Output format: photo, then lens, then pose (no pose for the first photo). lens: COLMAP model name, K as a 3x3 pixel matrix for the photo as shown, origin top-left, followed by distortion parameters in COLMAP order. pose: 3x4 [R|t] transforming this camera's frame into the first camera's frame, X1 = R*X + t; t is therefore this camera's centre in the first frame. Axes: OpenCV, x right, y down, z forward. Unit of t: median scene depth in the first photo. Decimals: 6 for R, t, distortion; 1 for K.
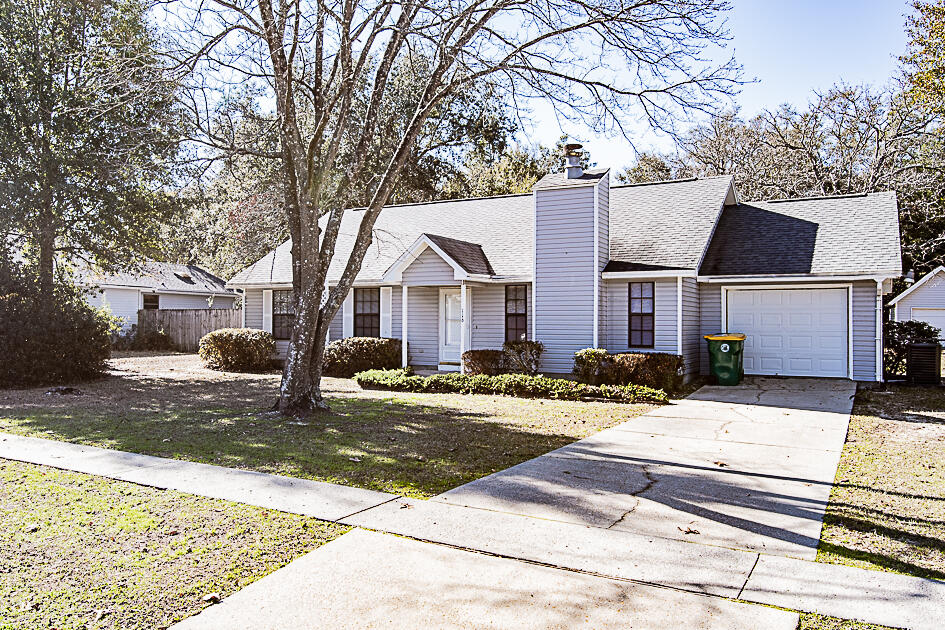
lens RADIAL K [[686.3, 0, 475.0], [0, 686.3, 319.4], [0, 0, 1]] dist [0.011548, 0.000554]
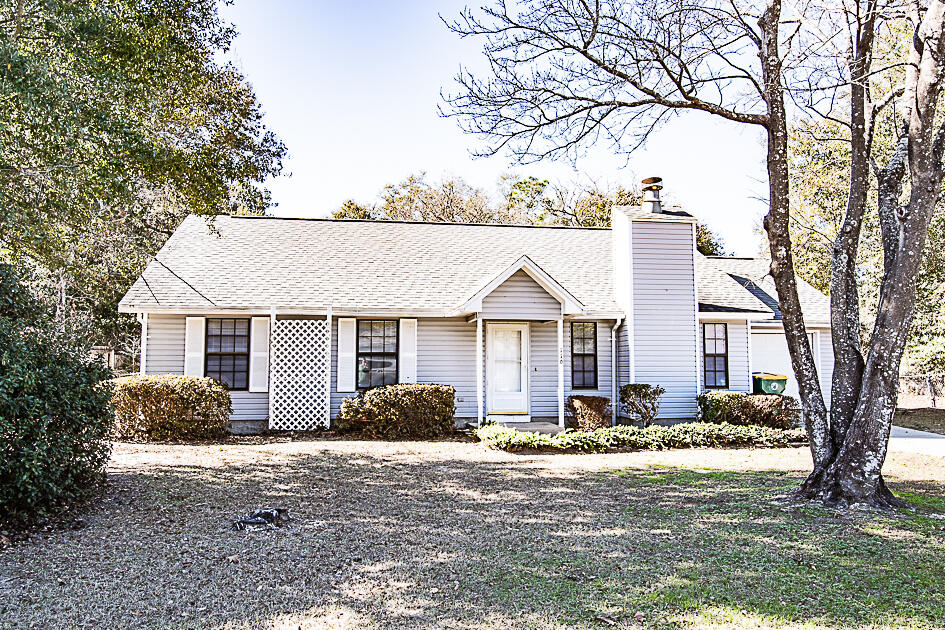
lens RADIAL K [[664.2, 0, 472.6], [0, 664.2, 308.9], [0, 0, 1]] dist [-0.007640, -0.025805]
pose [[0.808116, 0.042576, 0.587483, -0.600807], [0.001701, 0.997211, -0.074610, -0.002864], [-0.589021, 0.061292, 0.805790, 0.415308]]
